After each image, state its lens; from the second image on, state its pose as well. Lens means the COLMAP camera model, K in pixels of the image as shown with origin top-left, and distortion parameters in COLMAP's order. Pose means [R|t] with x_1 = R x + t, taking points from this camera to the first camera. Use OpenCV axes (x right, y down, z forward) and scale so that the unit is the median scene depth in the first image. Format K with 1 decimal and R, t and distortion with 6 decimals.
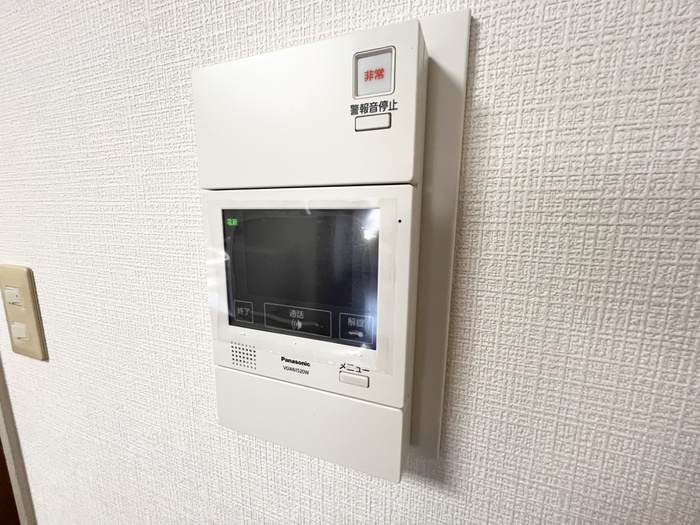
lens RADIAL K [[284.5, 0, 350.0], [0, 284.5, 262.5], [0, 0, 1]] dist [-0.000145, -0.000067]
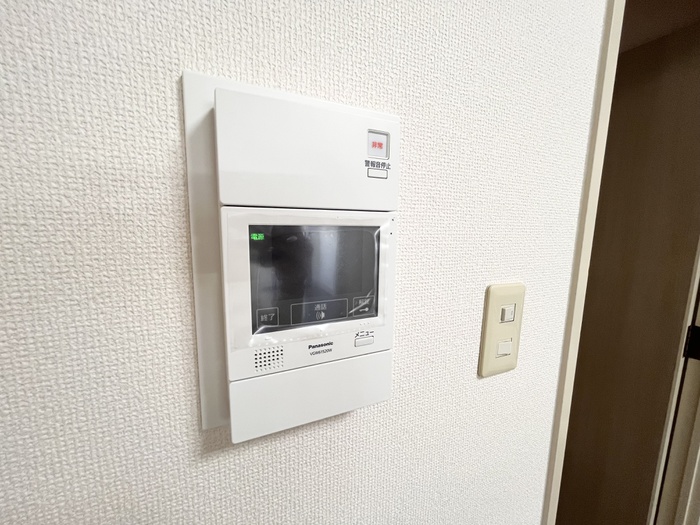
lens RADIAL K [[284.5, 0, 350.0], [0, 284.5, 262.5], [0, 0, 1]] dist [-0.000145, -0.000067]
pose [[0.700663, -0.090903, 0.707678, -0.982977], [0.105759, 0.994126, 0.022987, -0.032722], [-0.705611, 0.058737, 0.706161, -0.005820]]
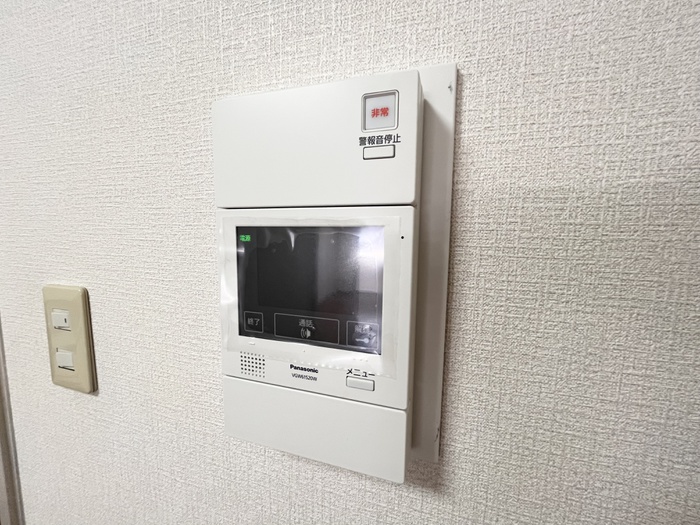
lens RADIAL K [[284.5, 0, 350.0], [0, 284.5, 262.5], [0, 0, 1]] dist [-0.000145, -0.000067]
pose [[0.998831, 0.000967, 0.048338, -0.073668], [0.001974, 0.998150, -0.060763, 0.018061], [-0.048307, 0.060787, 0.996981, -0.092315]]
